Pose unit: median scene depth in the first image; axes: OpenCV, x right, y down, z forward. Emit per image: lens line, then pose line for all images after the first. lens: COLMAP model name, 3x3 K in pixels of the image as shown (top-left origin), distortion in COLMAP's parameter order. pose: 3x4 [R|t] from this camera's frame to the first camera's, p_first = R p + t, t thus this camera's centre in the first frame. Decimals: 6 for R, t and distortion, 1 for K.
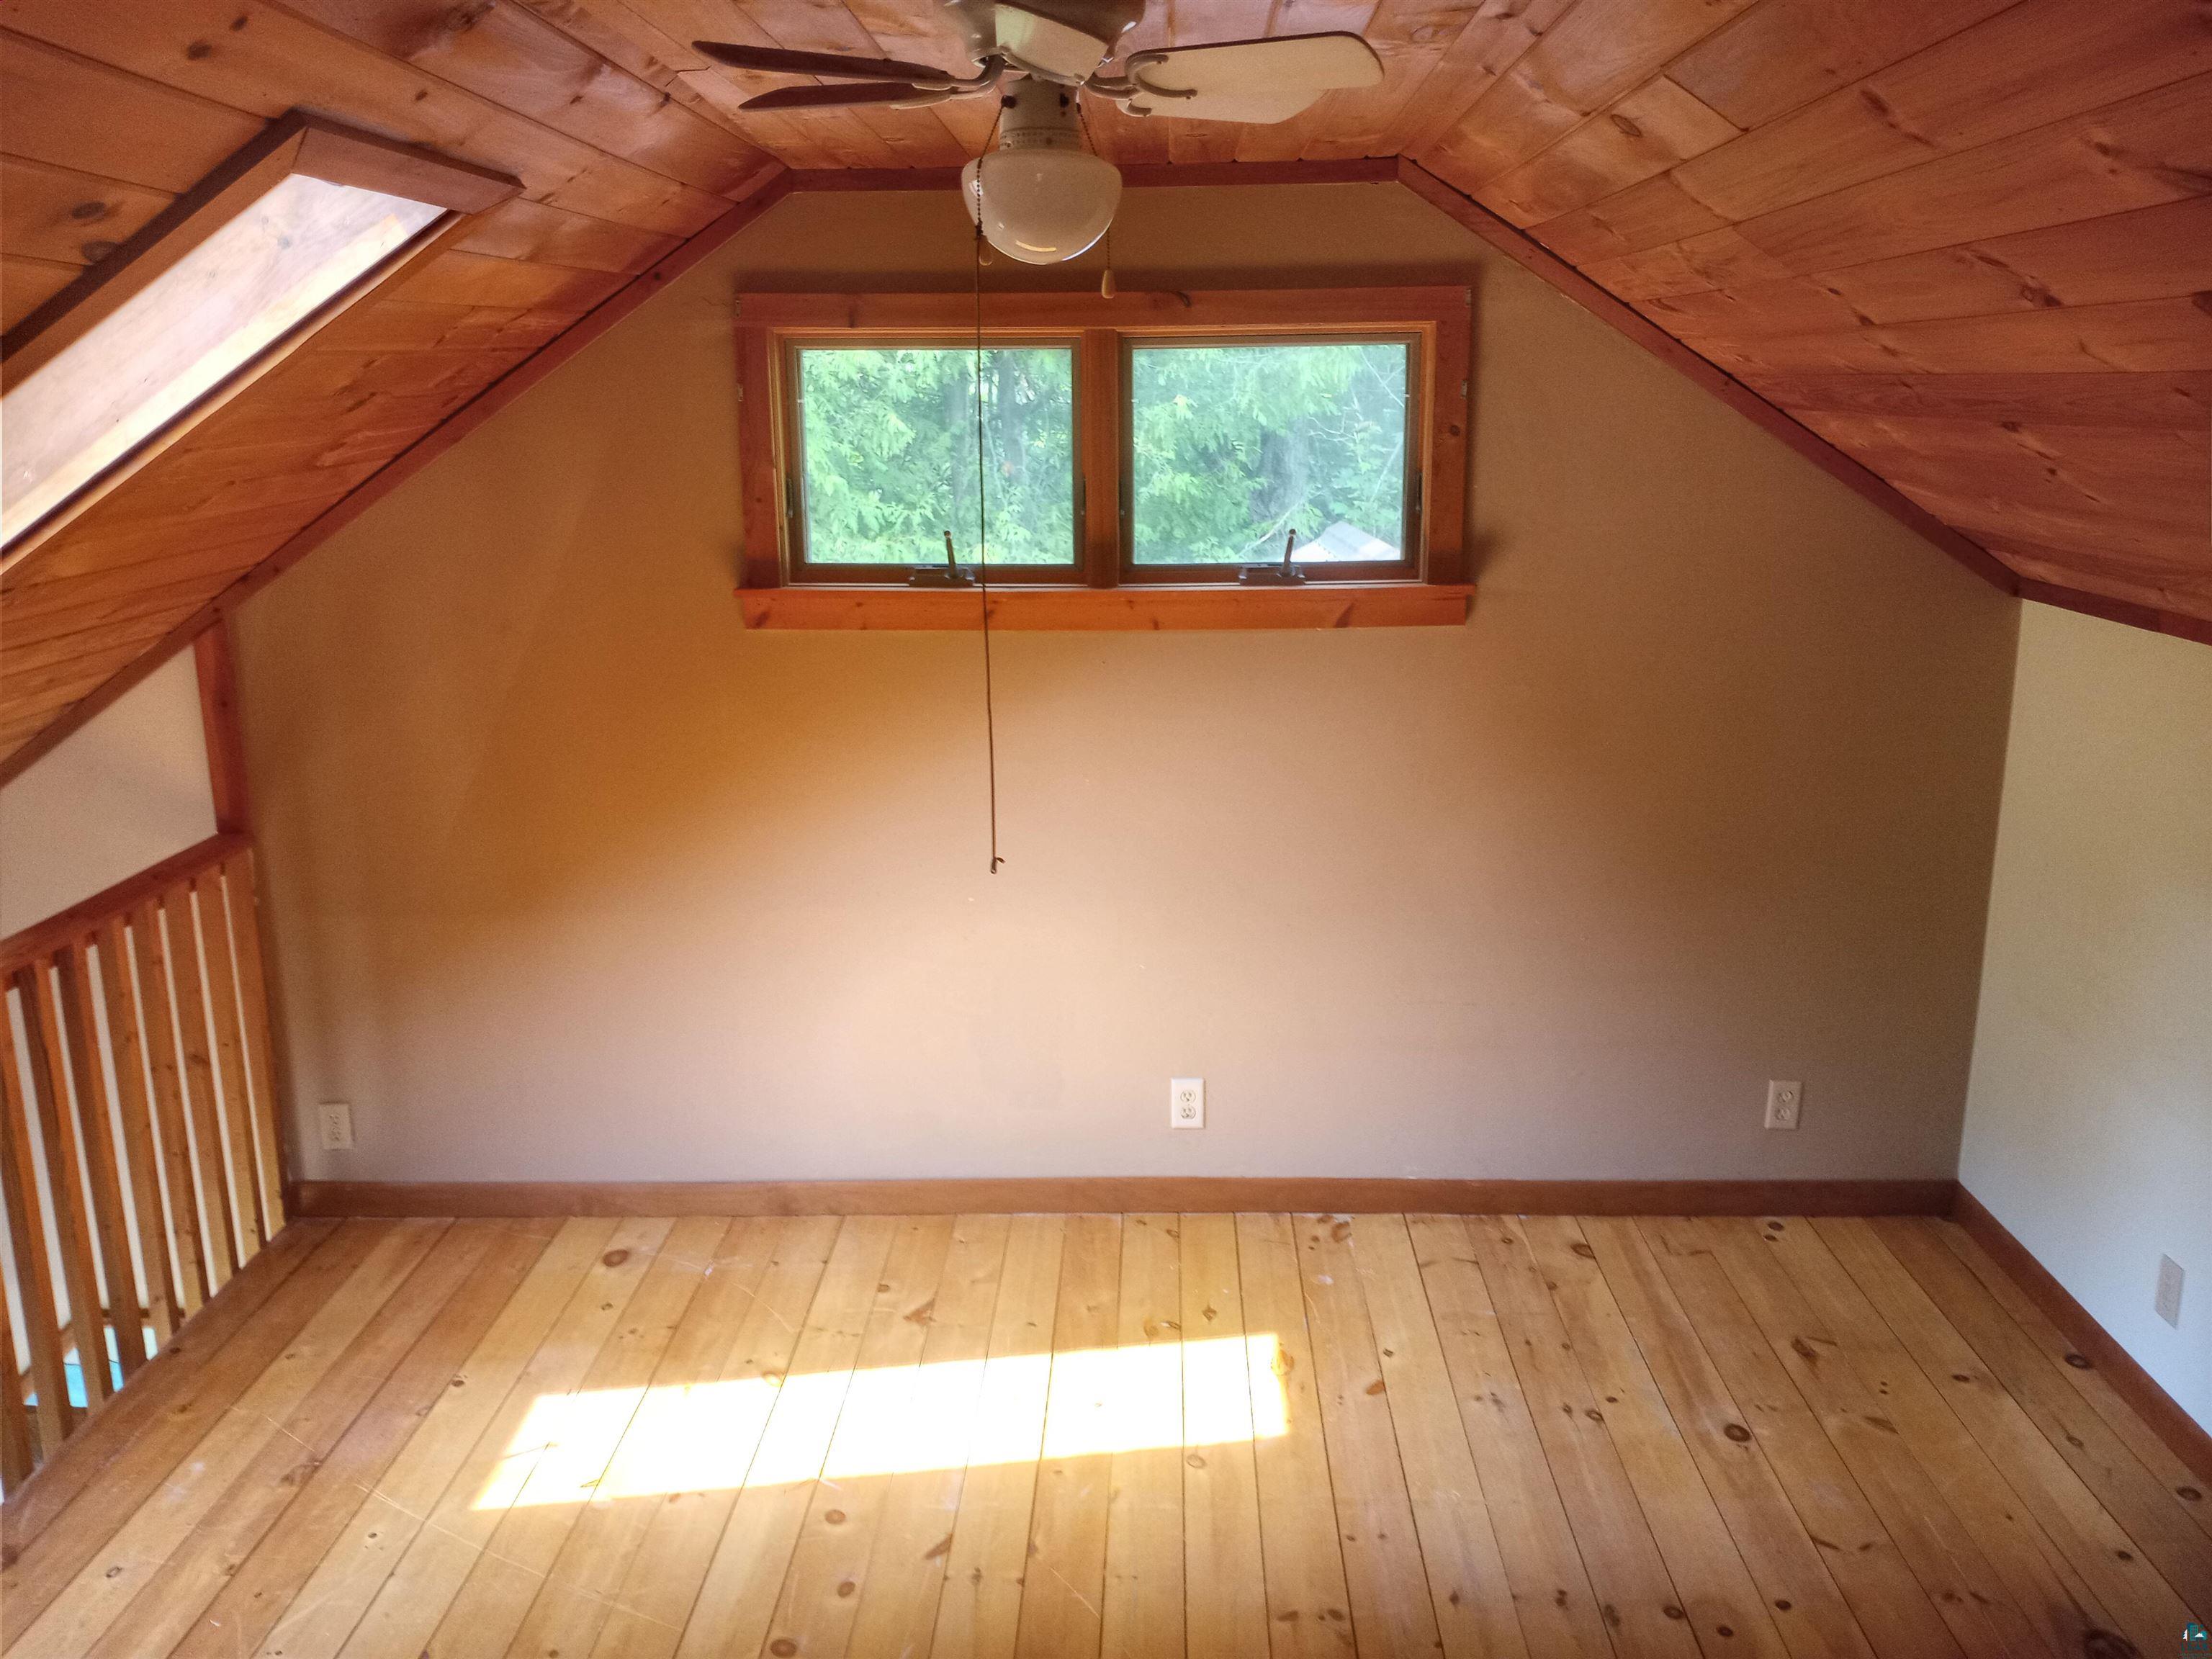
lens RADIAL K [[1757.7, 0, 1119.8], [0, 1757.7, 829.3], [0, 0, 1]] dist [0.073004, -0.165841]
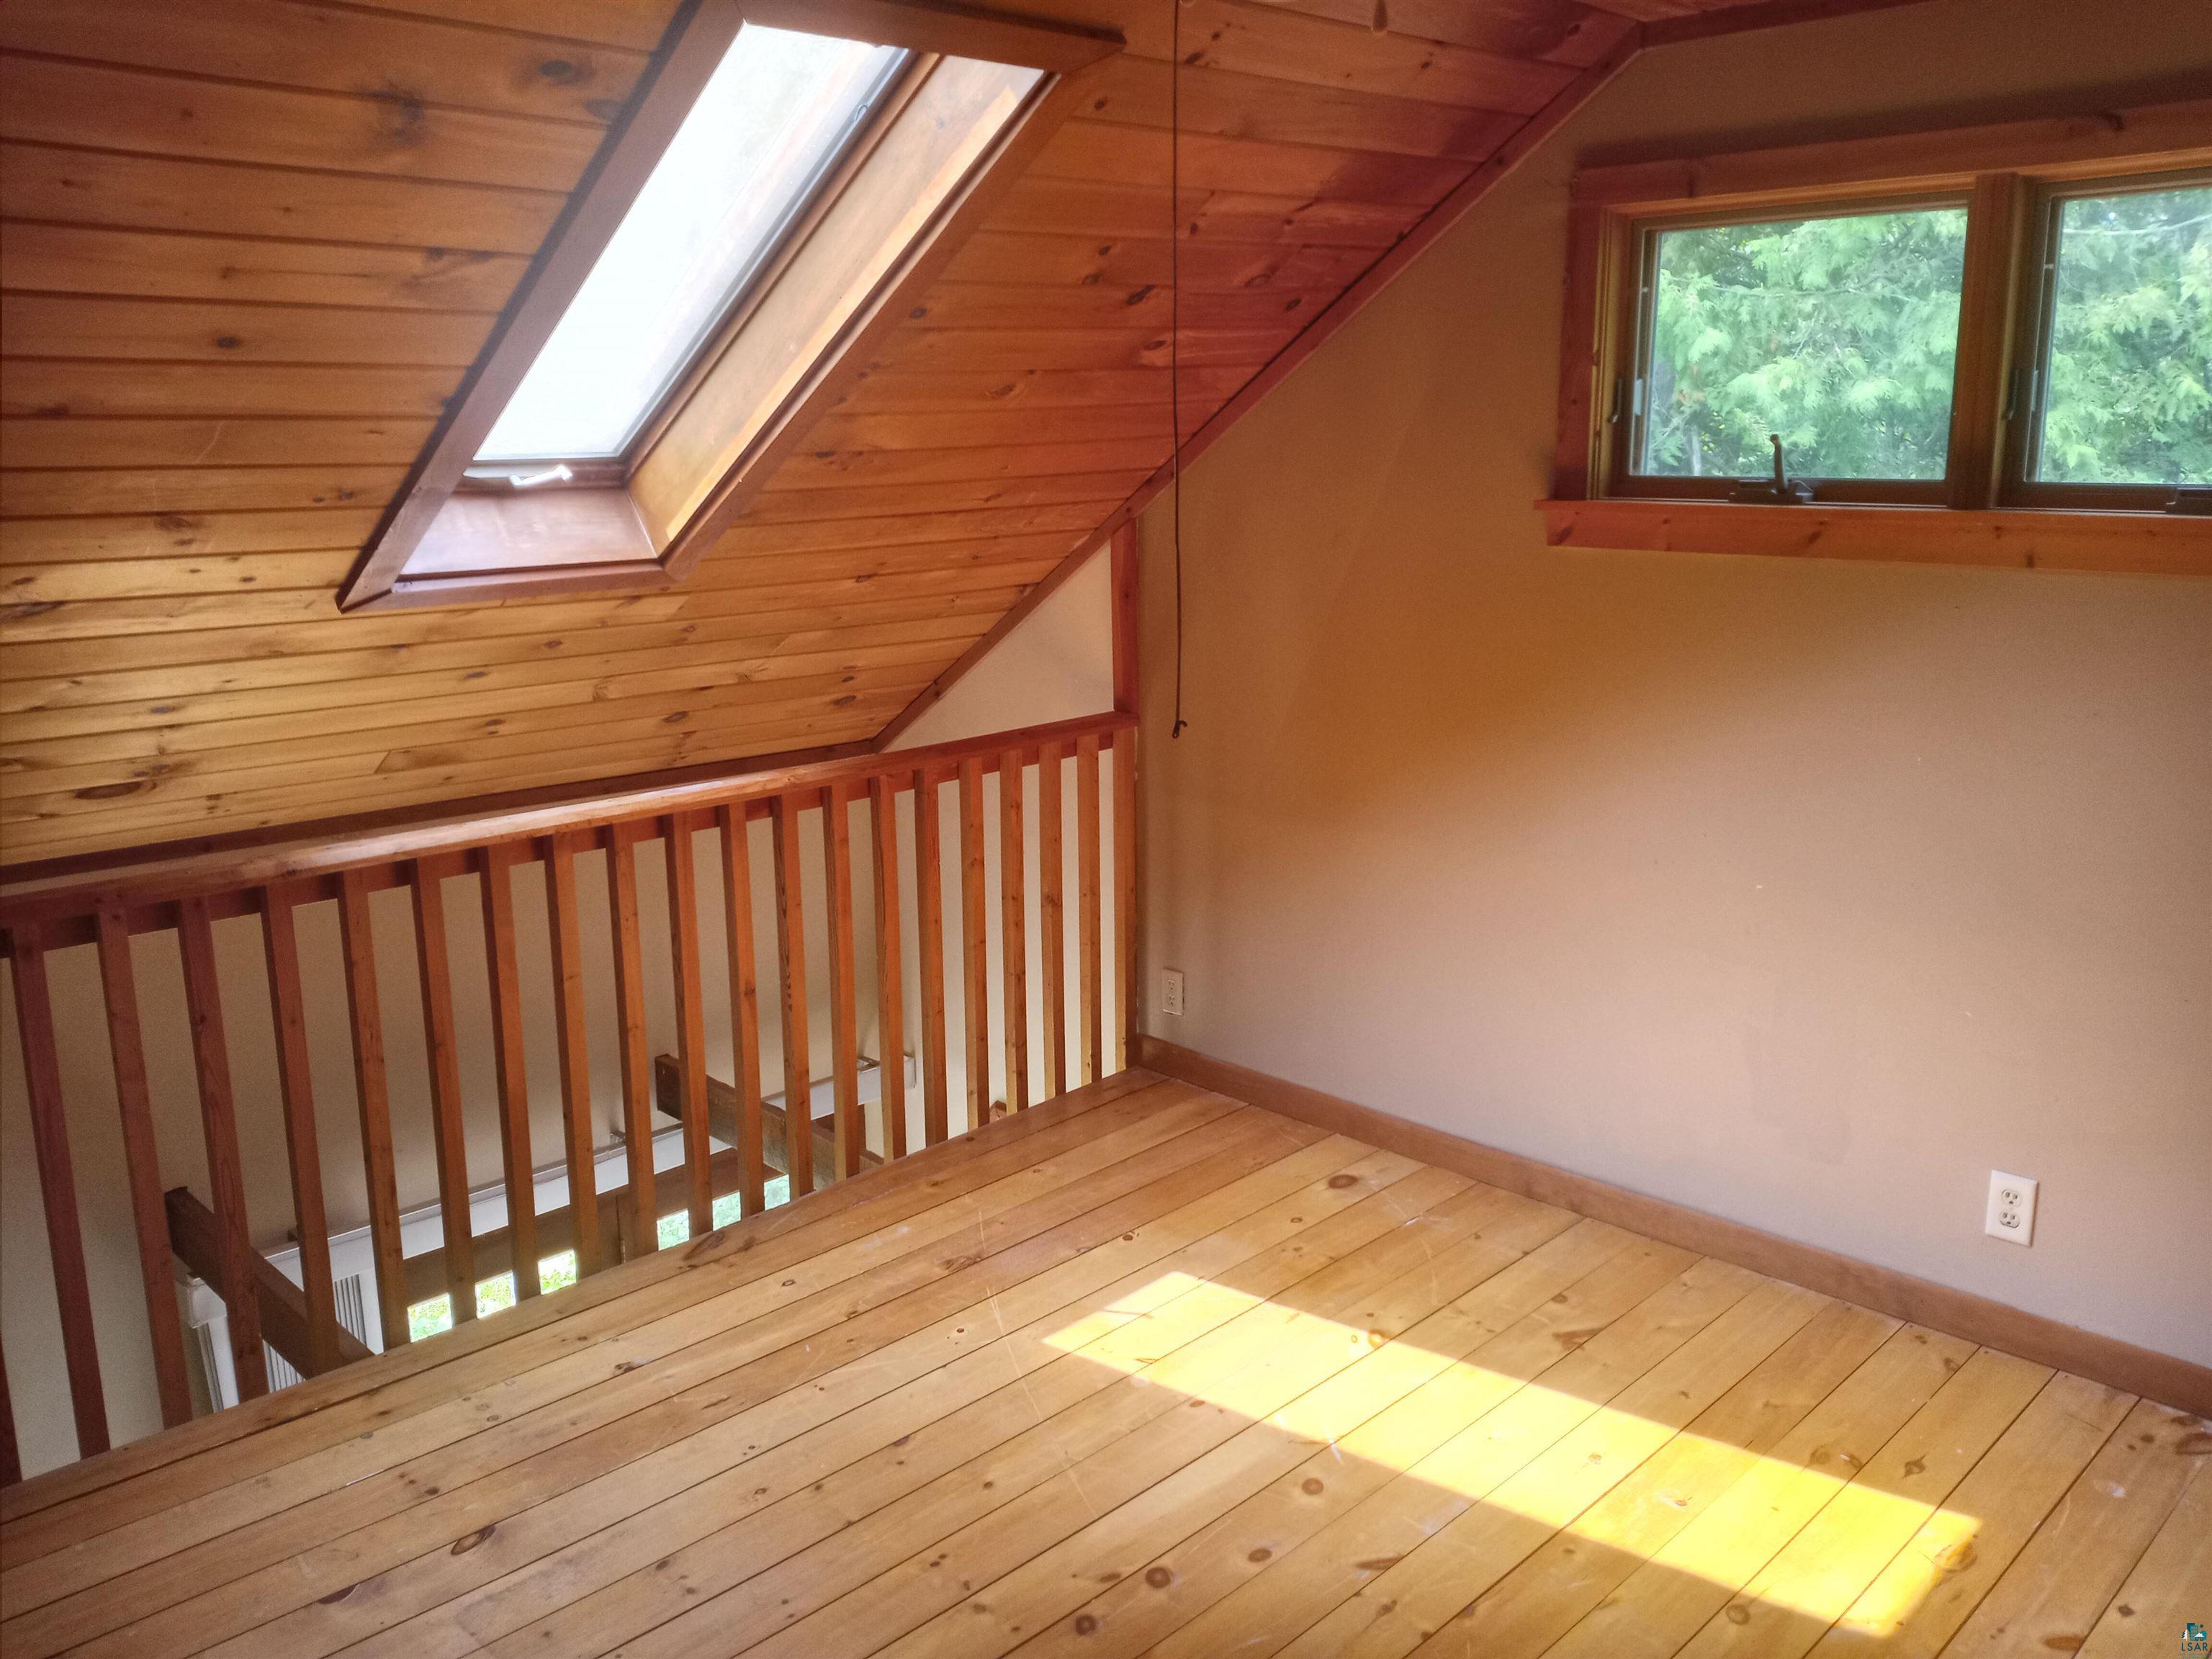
lens RADIAL K [[1757.7, 0, 1119.8], [0, 1757.7, 829.3], [0, 0, 1]] dist [0.073004, -0.165841]
pose [[0.723275, 0.151333, -0.673774, 0.272179], [-0.153476, 0.986517, 0.056825, 0.013402], [0.673289, 0.062308, 0.736749, 0.194355]]
